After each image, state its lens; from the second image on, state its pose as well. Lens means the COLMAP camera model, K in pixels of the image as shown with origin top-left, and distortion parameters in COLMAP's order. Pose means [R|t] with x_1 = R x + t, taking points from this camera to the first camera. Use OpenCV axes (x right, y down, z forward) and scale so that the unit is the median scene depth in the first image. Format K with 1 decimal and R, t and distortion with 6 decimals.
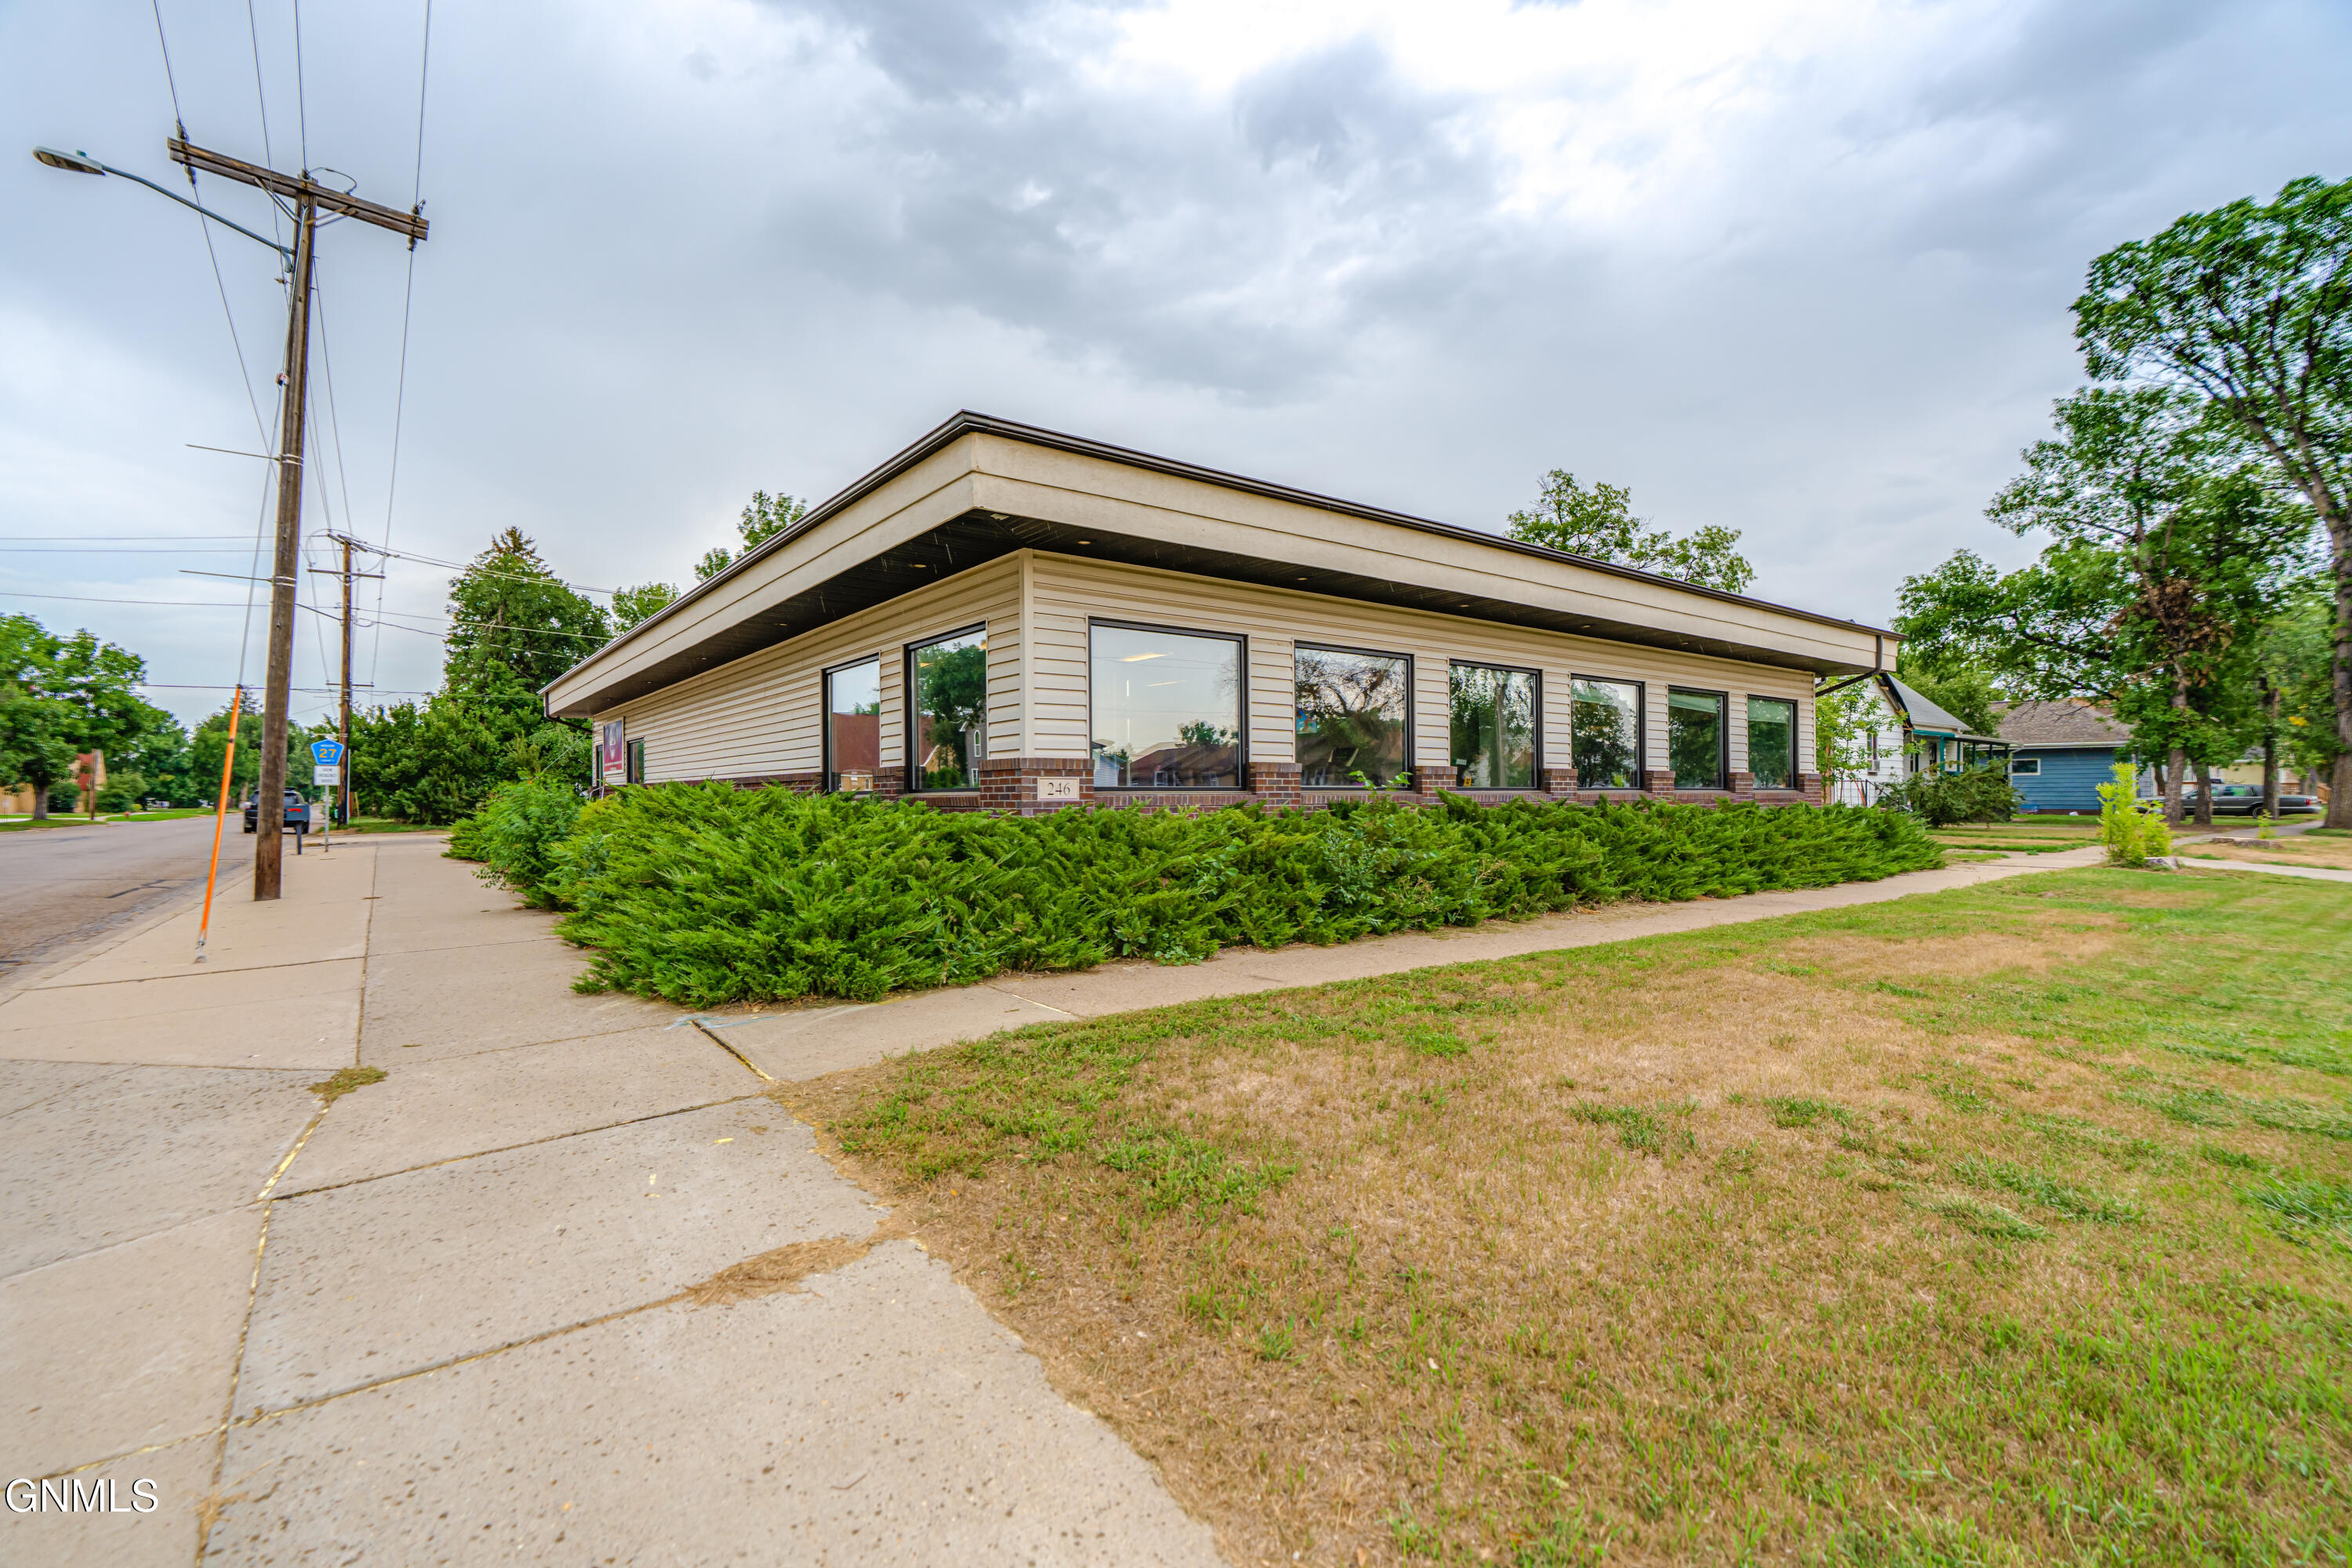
lens RADIAL K [[1134.9, 0, 1249.4], [0, 1134.9, 777.2], [0, 0, 1]] dist [-0.006149, 0.000297]
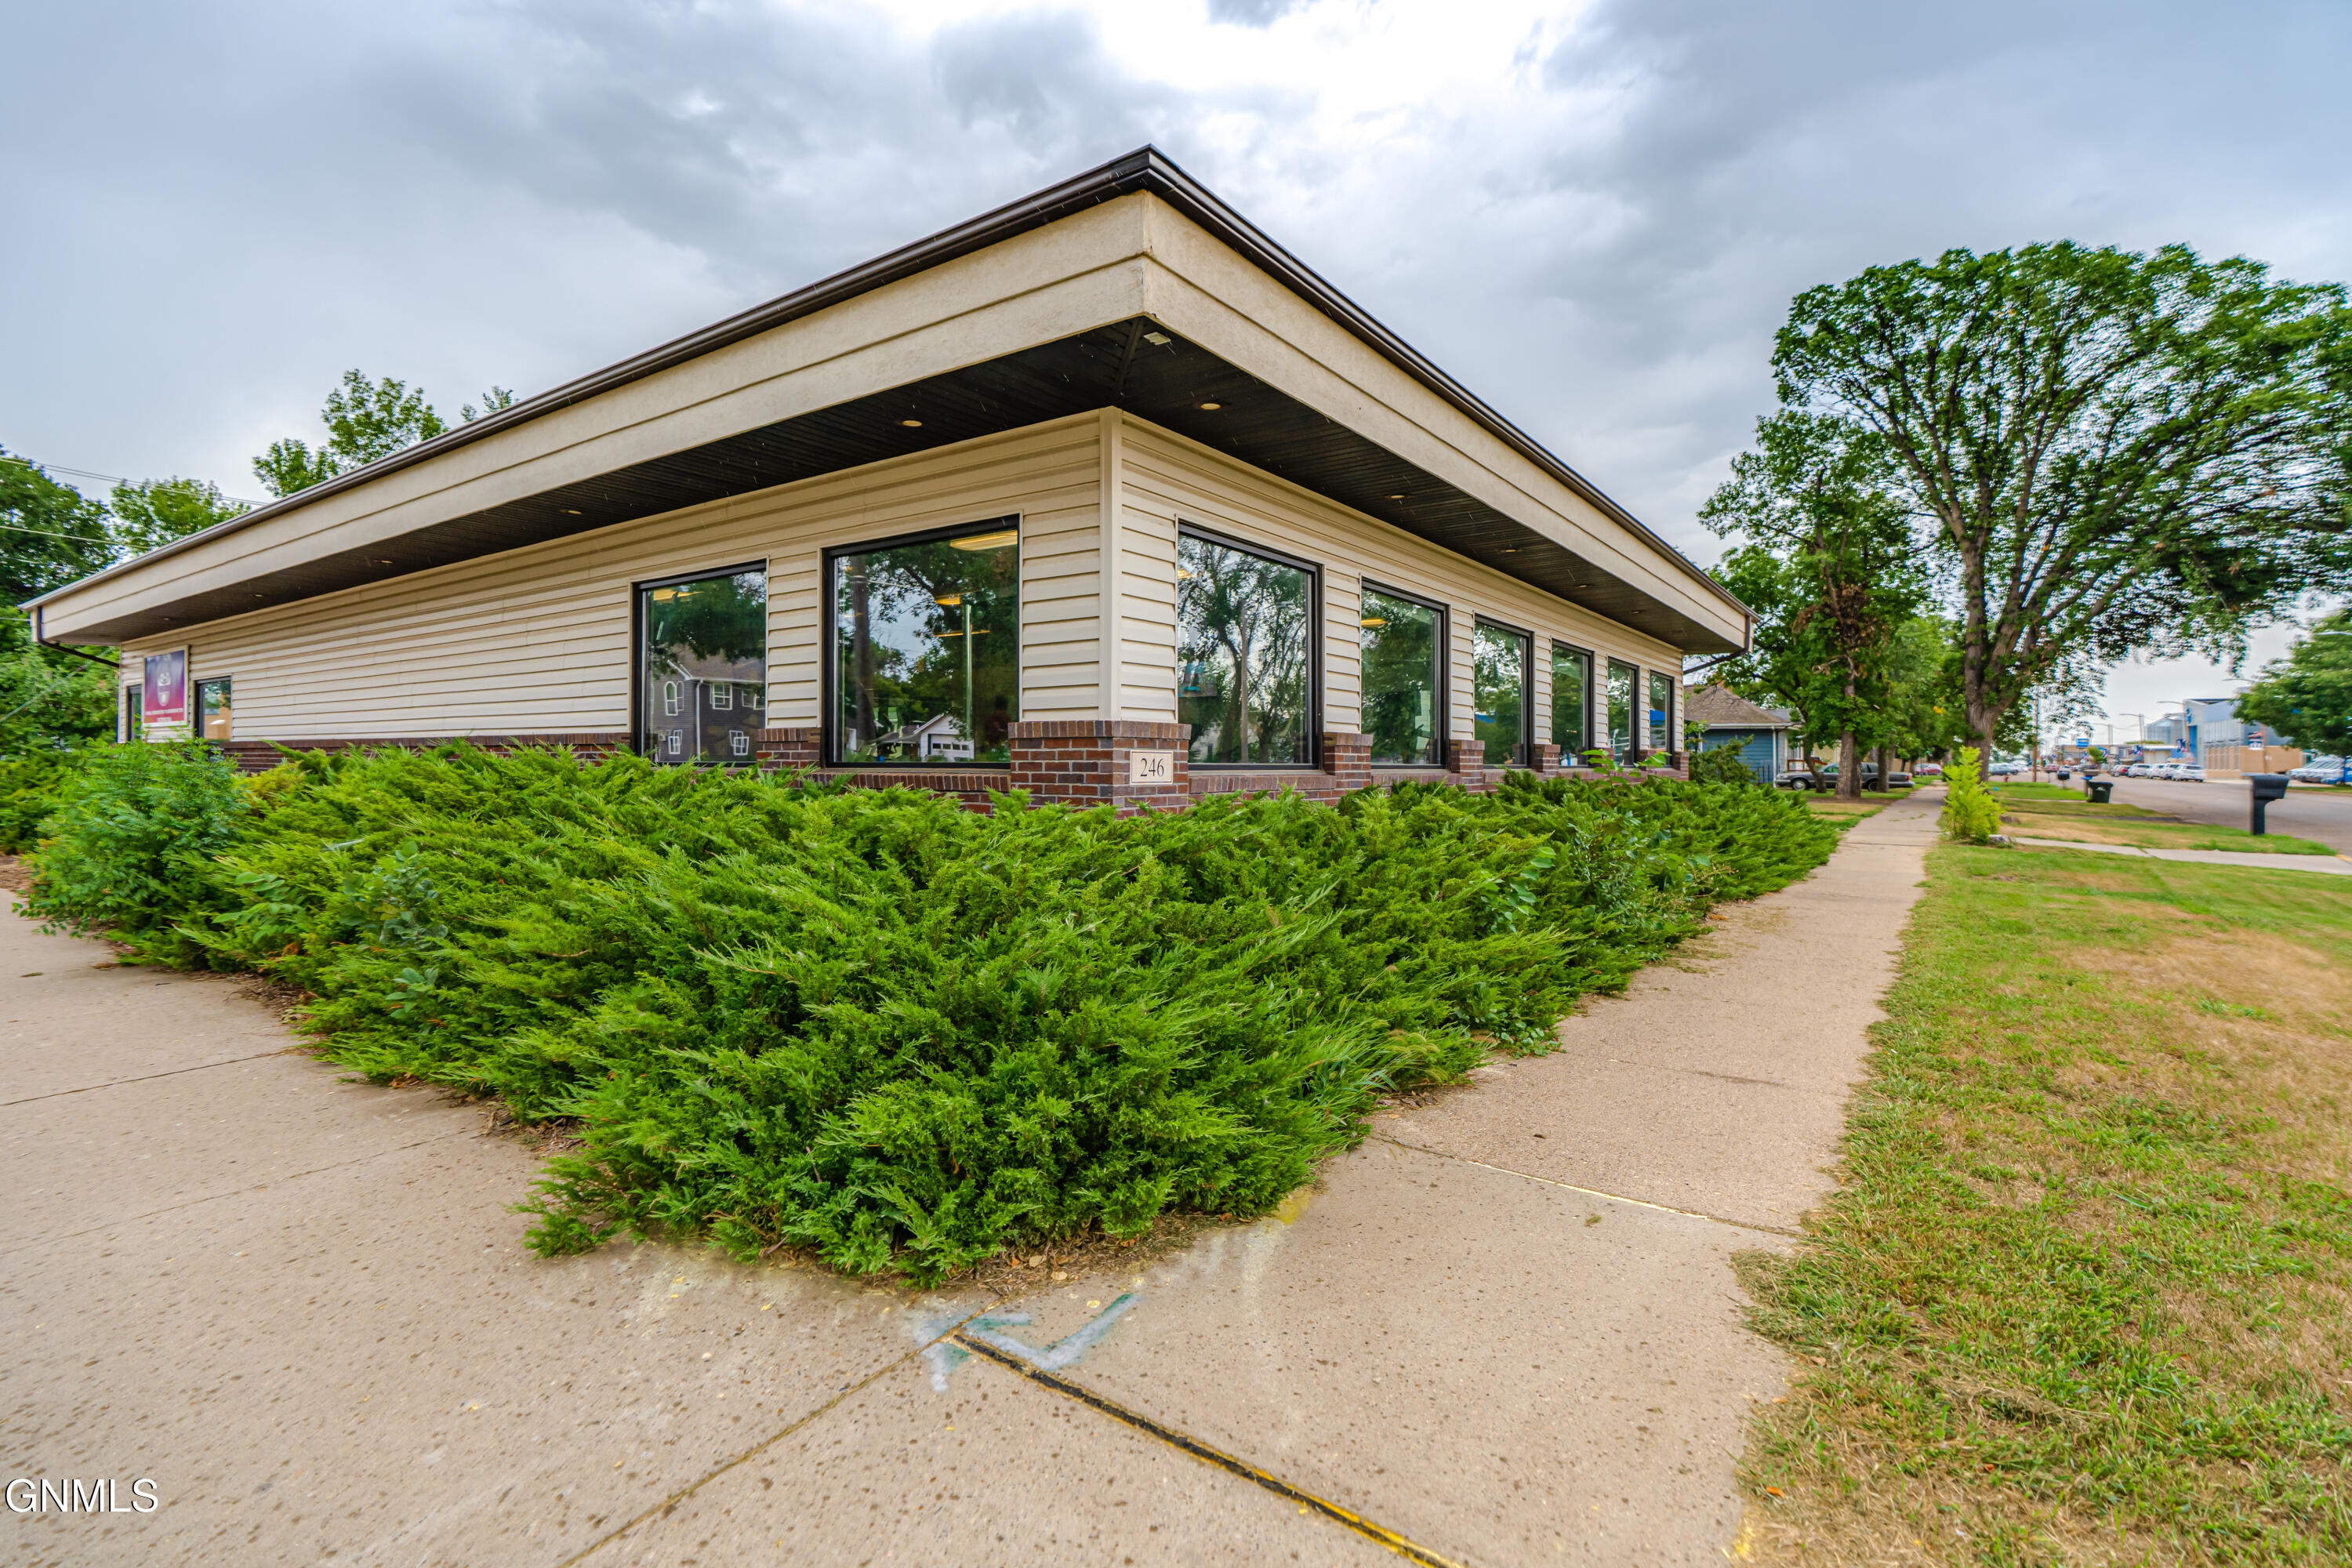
lens RADIAL K [[1150.0, 0, 1301.8], [0, 1150.0, 733.6], [0, 0, 1]] dist [-0.013643, -0.000484]
pose [[0.950471, 0.018659, 0.310254, -0.075199], [-0.015533, 0.999801, -0.012544, -0.000662], [-0.310426, 0.007103, 0.950571, 0.081282]]
